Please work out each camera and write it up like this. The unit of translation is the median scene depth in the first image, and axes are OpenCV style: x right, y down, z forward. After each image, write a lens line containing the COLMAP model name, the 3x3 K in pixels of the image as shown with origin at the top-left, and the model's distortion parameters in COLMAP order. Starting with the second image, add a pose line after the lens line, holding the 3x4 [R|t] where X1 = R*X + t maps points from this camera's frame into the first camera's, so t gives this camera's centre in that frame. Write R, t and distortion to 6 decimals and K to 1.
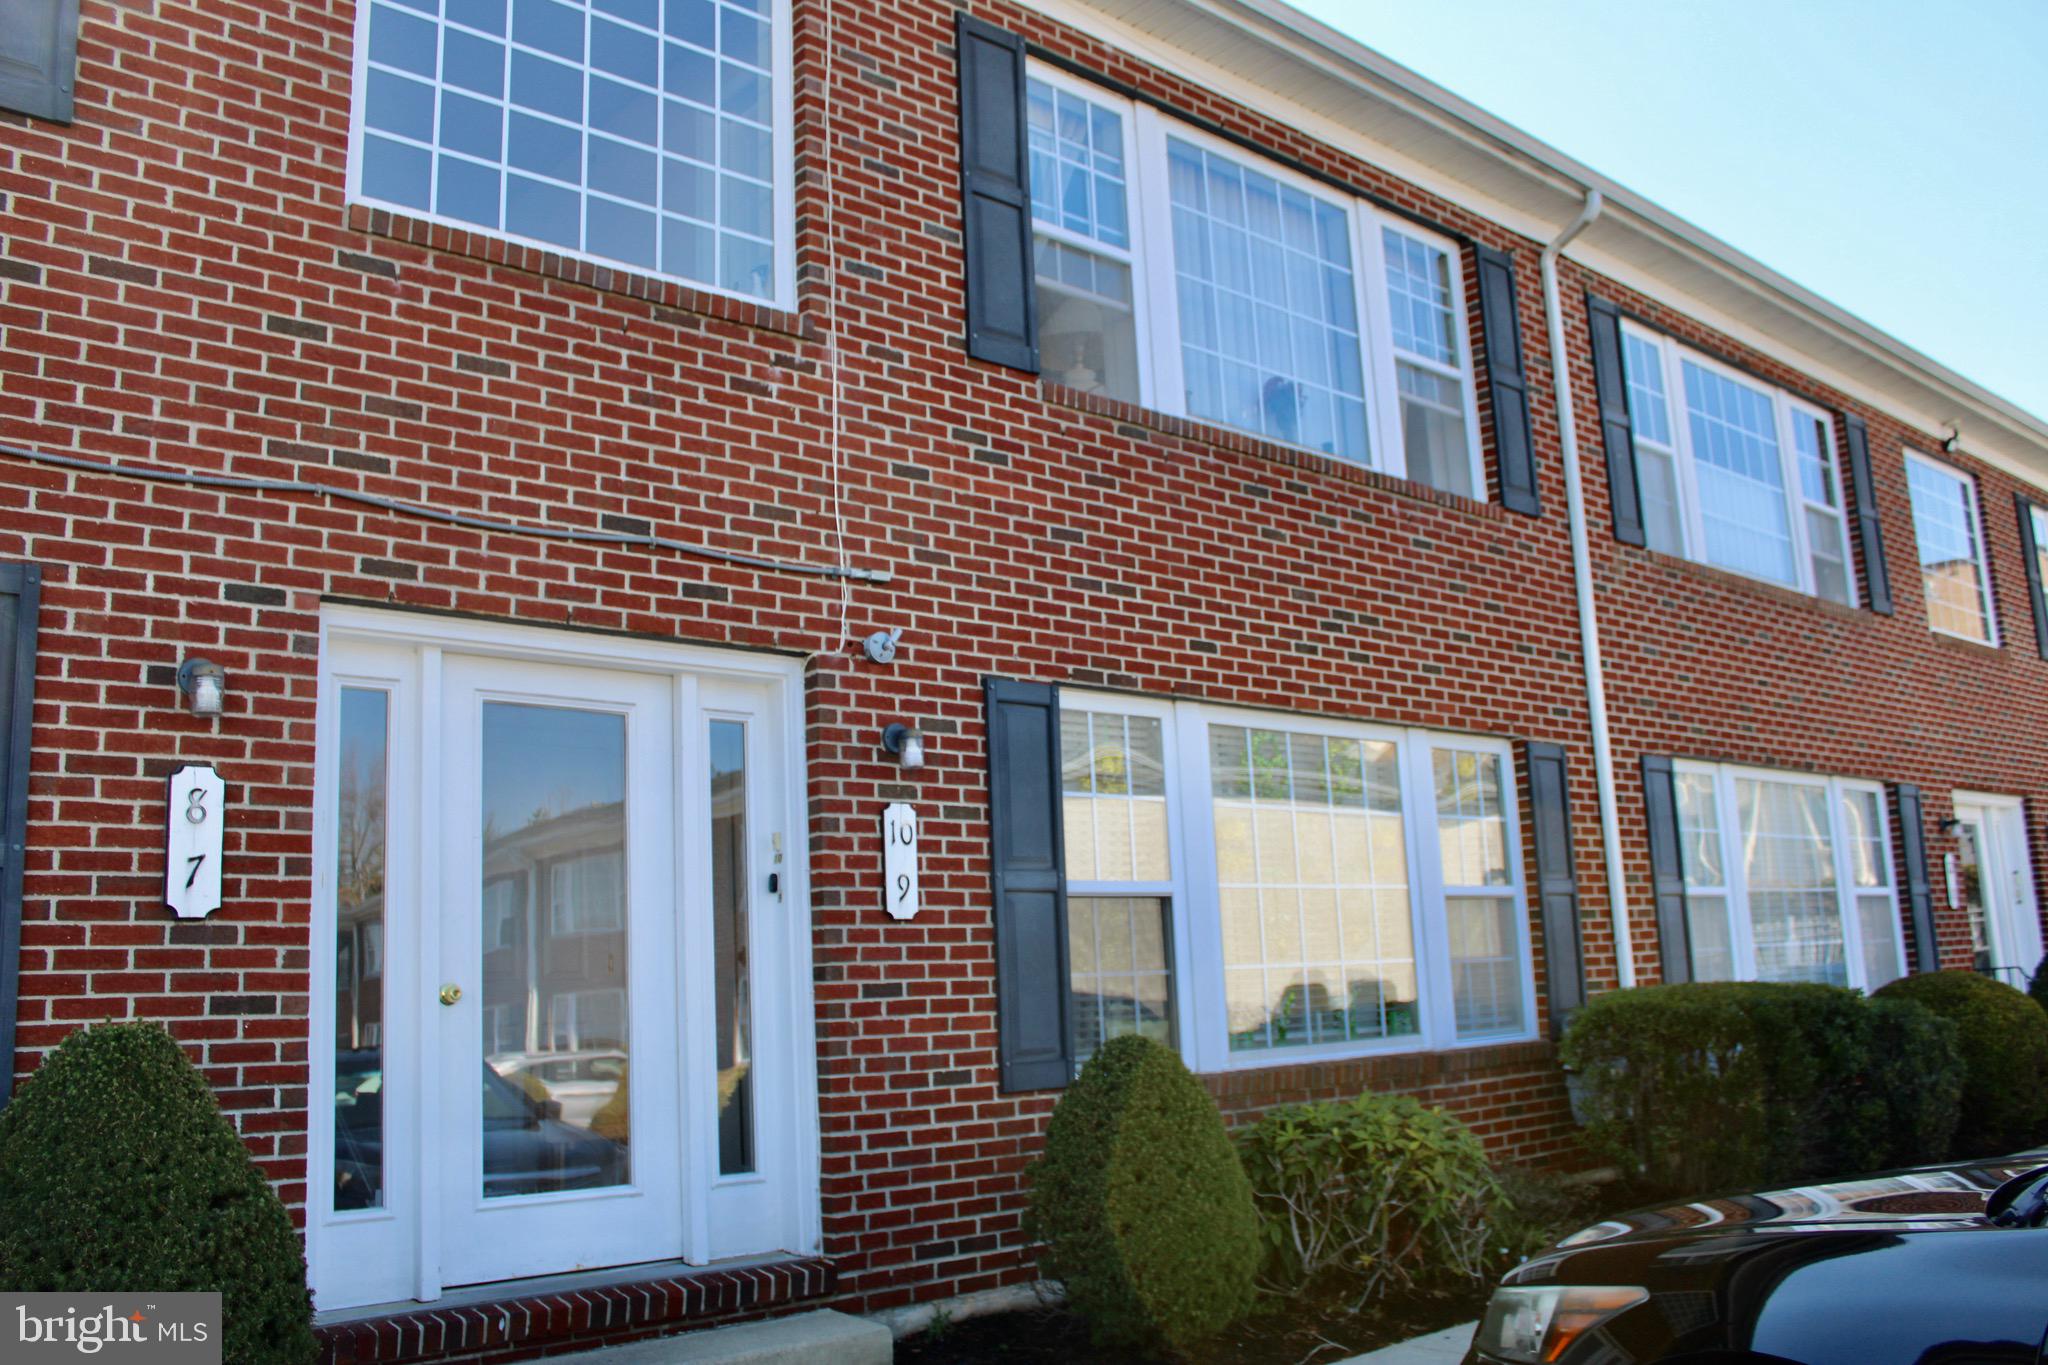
lens RADIAL K [[1726.4, 0, 1024.0], [0, 1726.4, 682.5], [0, 0, 1]] dist [-0.149755, 0.118086]
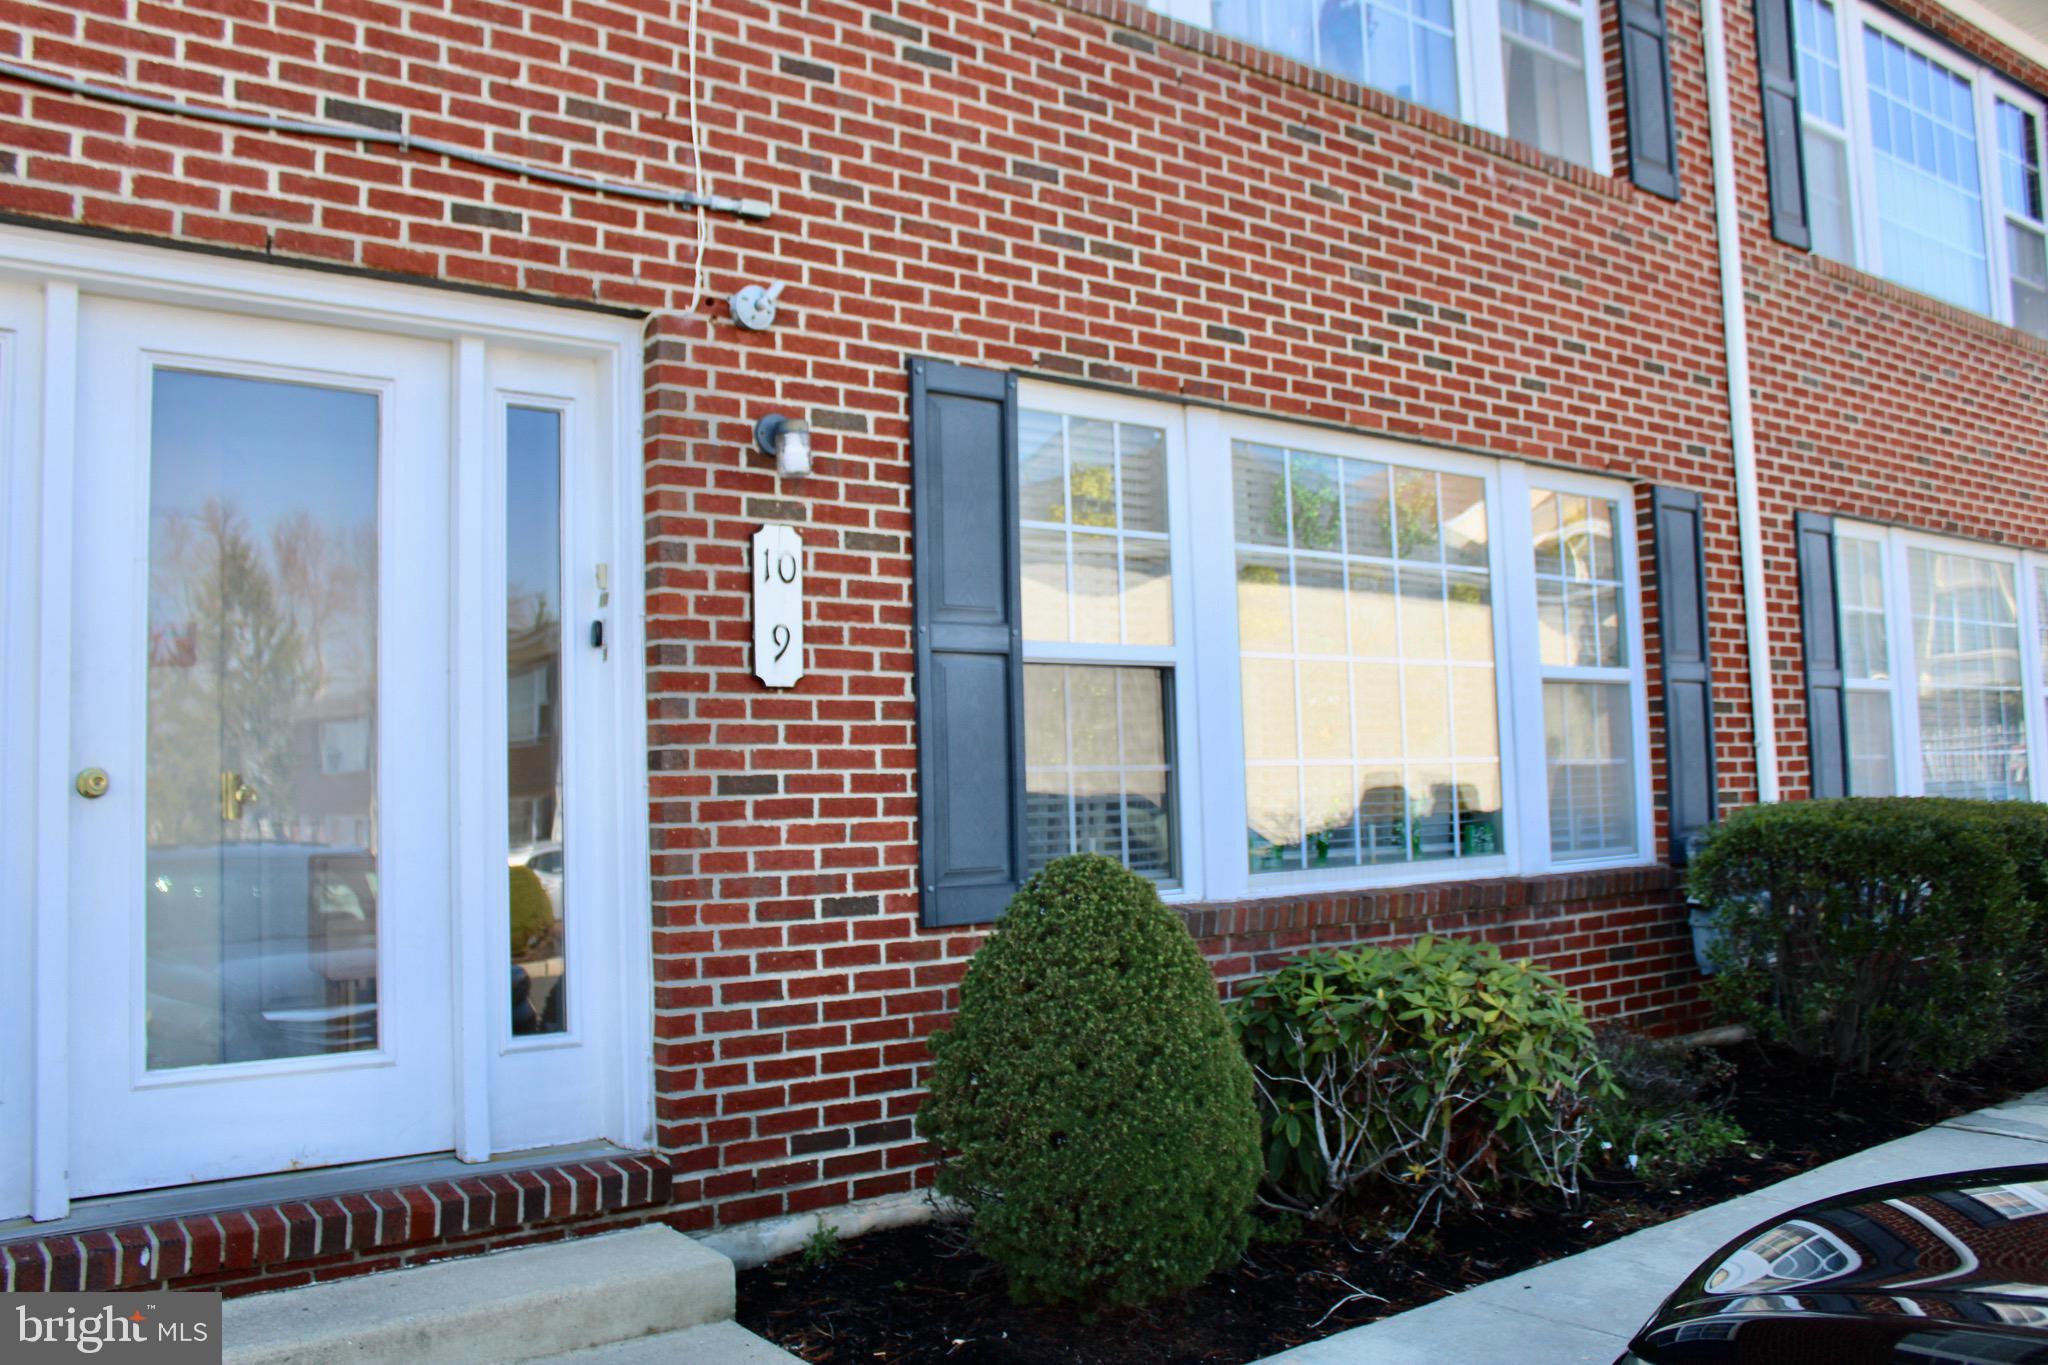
lens RADIAL K [[1741.8, 0, 1024.0], [0, 1741.8, 682.5], [0, 0, 1]] dist [-0.142830, 0.124076]
pose [[0.998792, 0.012603, -0.047489, 0.063417], [-0.007050, 0.993301, 0.115343, 0.049932], [0.048624, -0.114869, 0.992190, 0.277412]]
